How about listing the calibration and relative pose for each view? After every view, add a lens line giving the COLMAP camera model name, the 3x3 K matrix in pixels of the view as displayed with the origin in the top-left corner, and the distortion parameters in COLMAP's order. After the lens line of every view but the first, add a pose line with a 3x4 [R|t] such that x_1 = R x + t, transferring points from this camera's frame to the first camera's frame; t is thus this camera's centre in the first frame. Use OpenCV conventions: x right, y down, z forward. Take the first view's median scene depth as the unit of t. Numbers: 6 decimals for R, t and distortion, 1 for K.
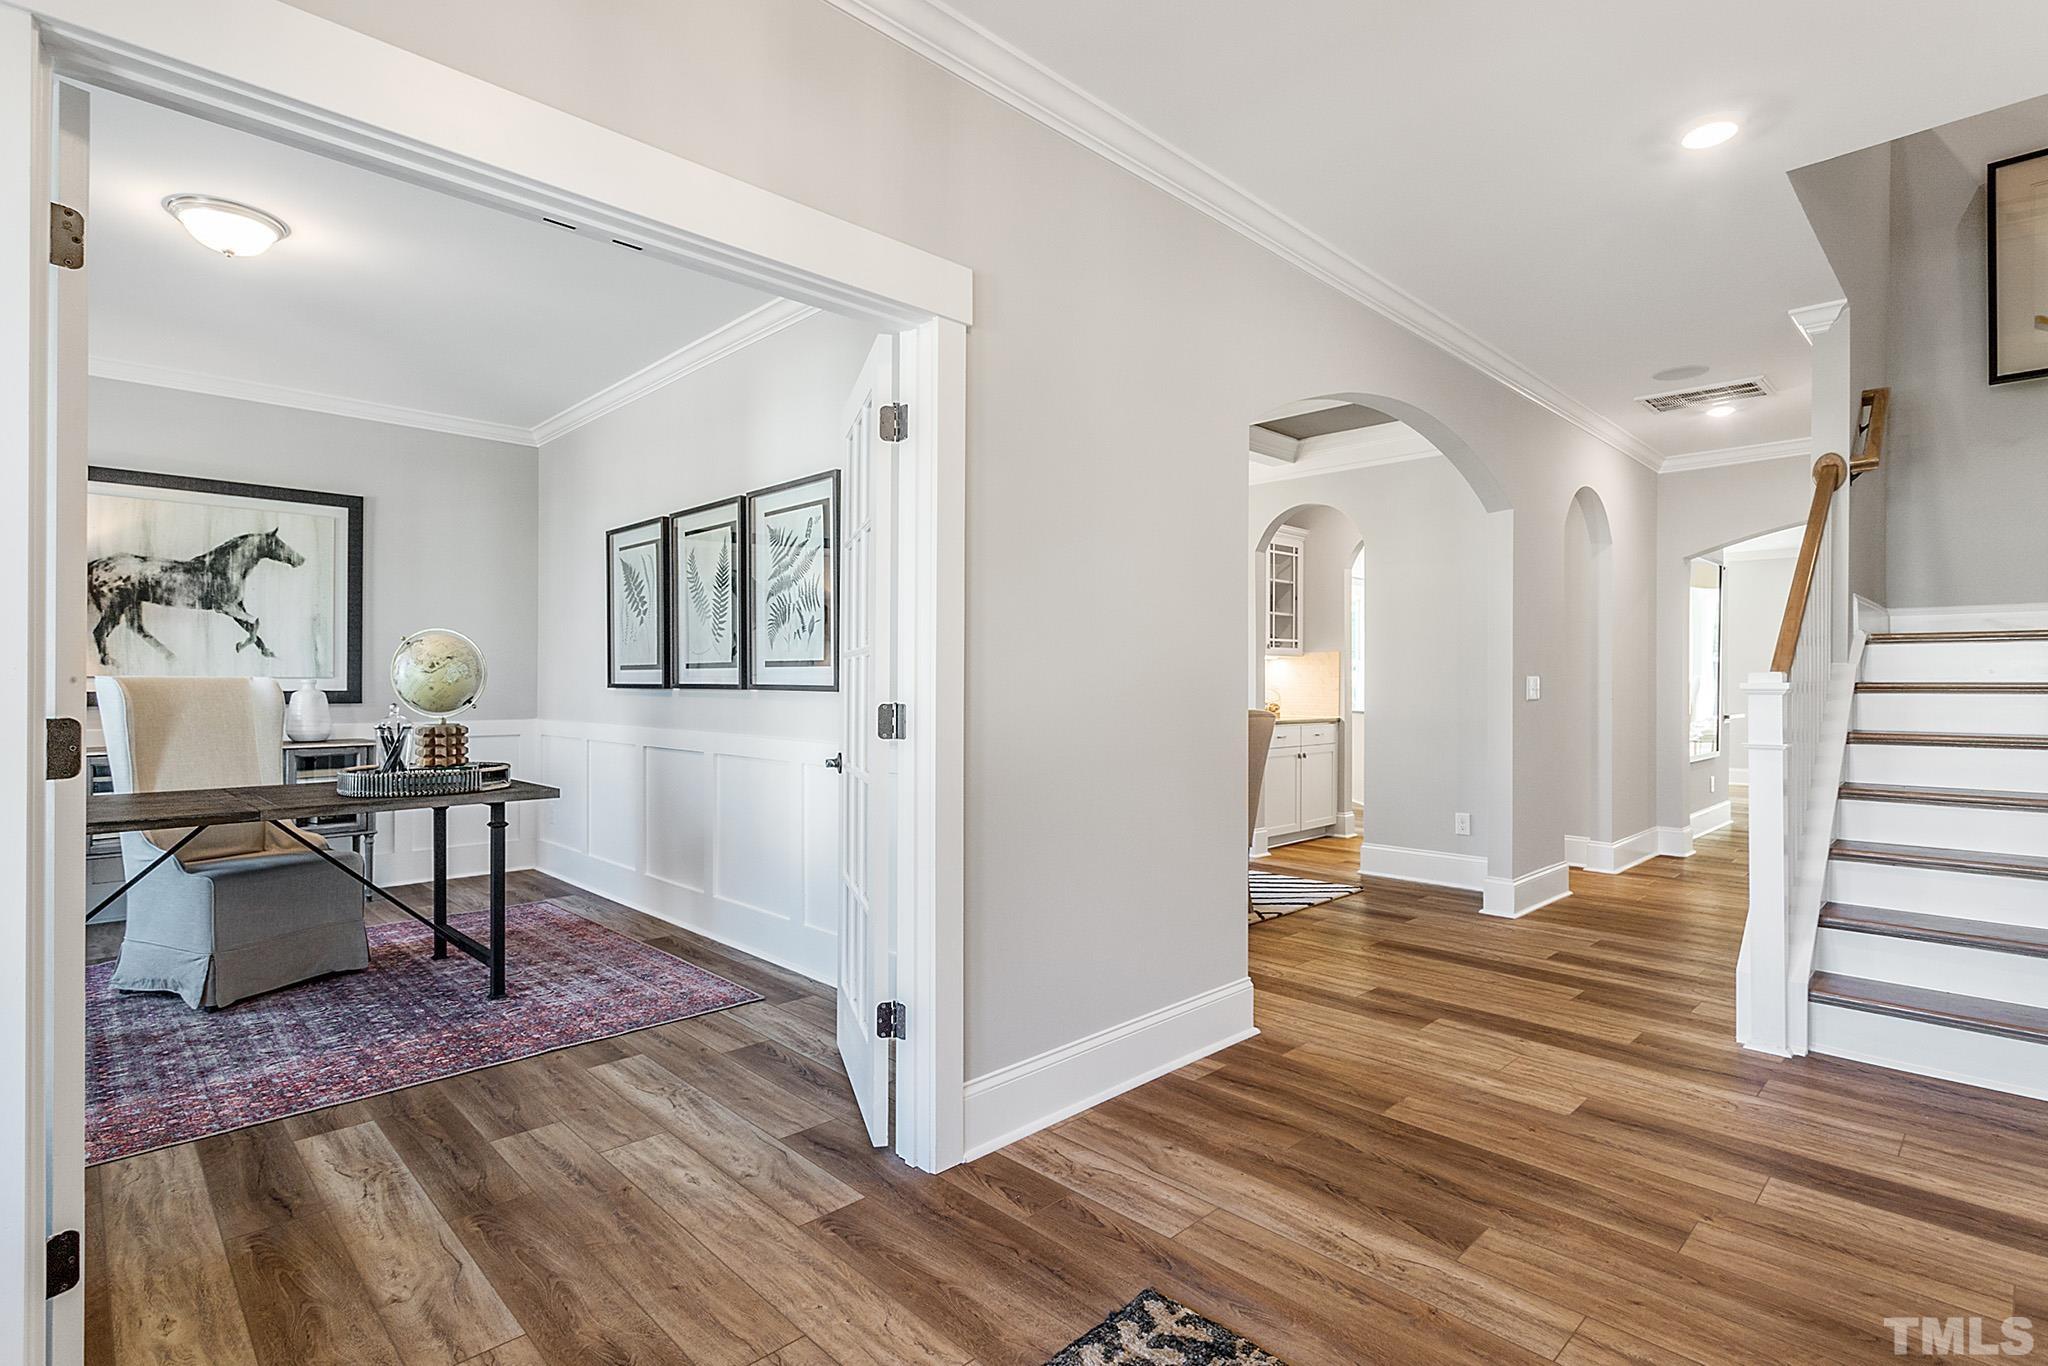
lens RADIAL K [[986.9, 0, 1023.4], [0, 986.9, 684.0], [0, 0, 1]] dist [0.003910, 0.000243]
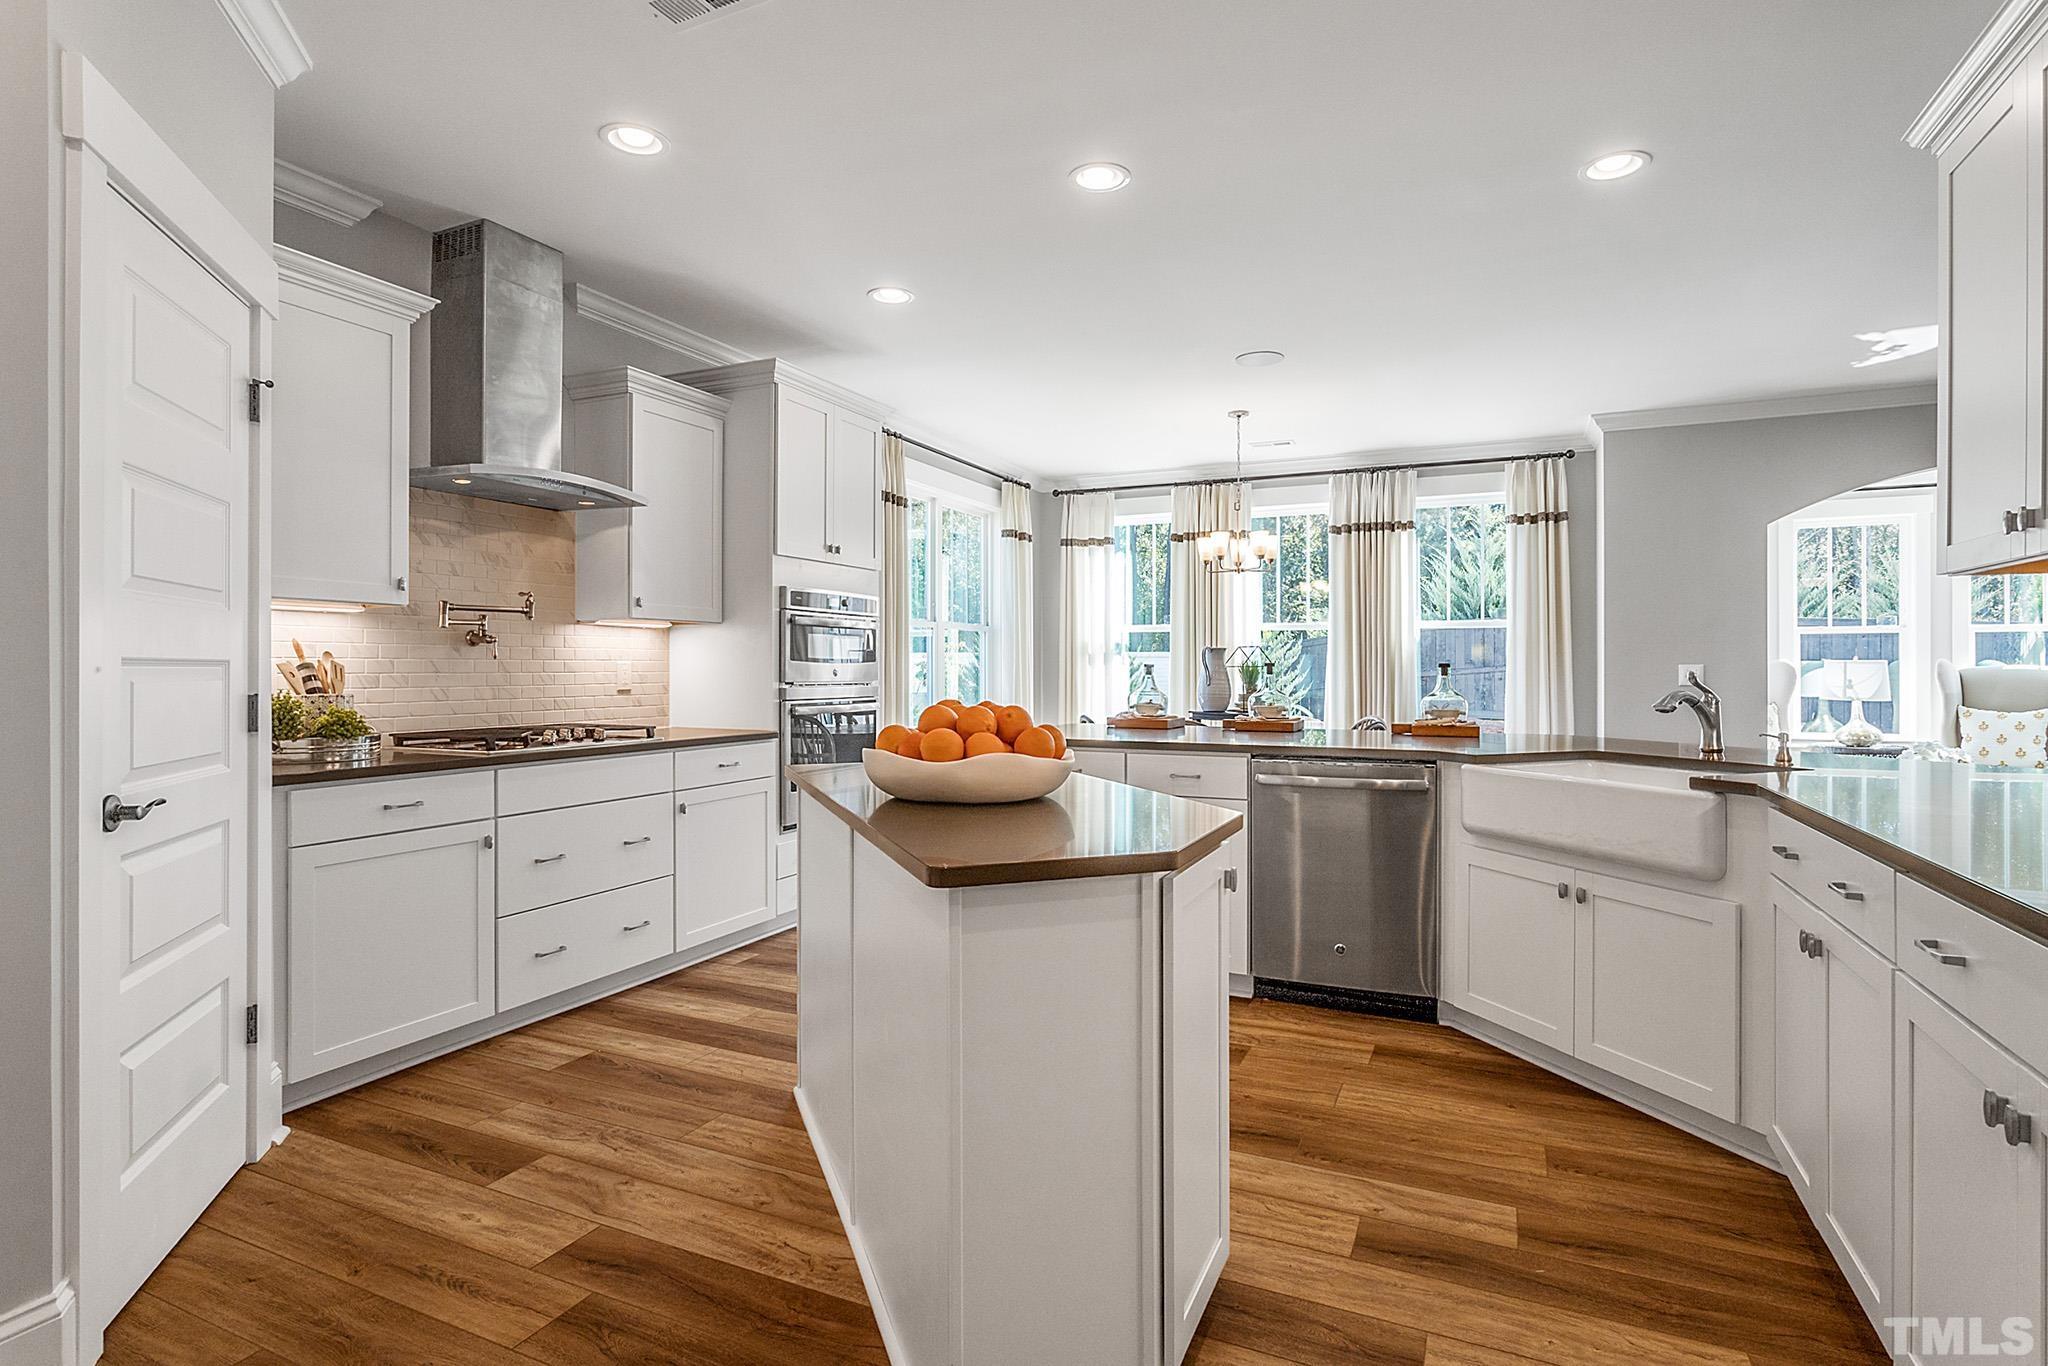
lens RADIAL K [[1038.2, 0, 1029.0], [0, 1038.2, 678.0], [0, 0, 1]] dist [-0.002154, -0.000163]
pose [[-0.935355, 0.001489, -0.353707, -0.490020], [0.000603, 0.999996, 0.002615, -0.005105], [0.353710, 0.002233, -0.935353, 2.122990]]
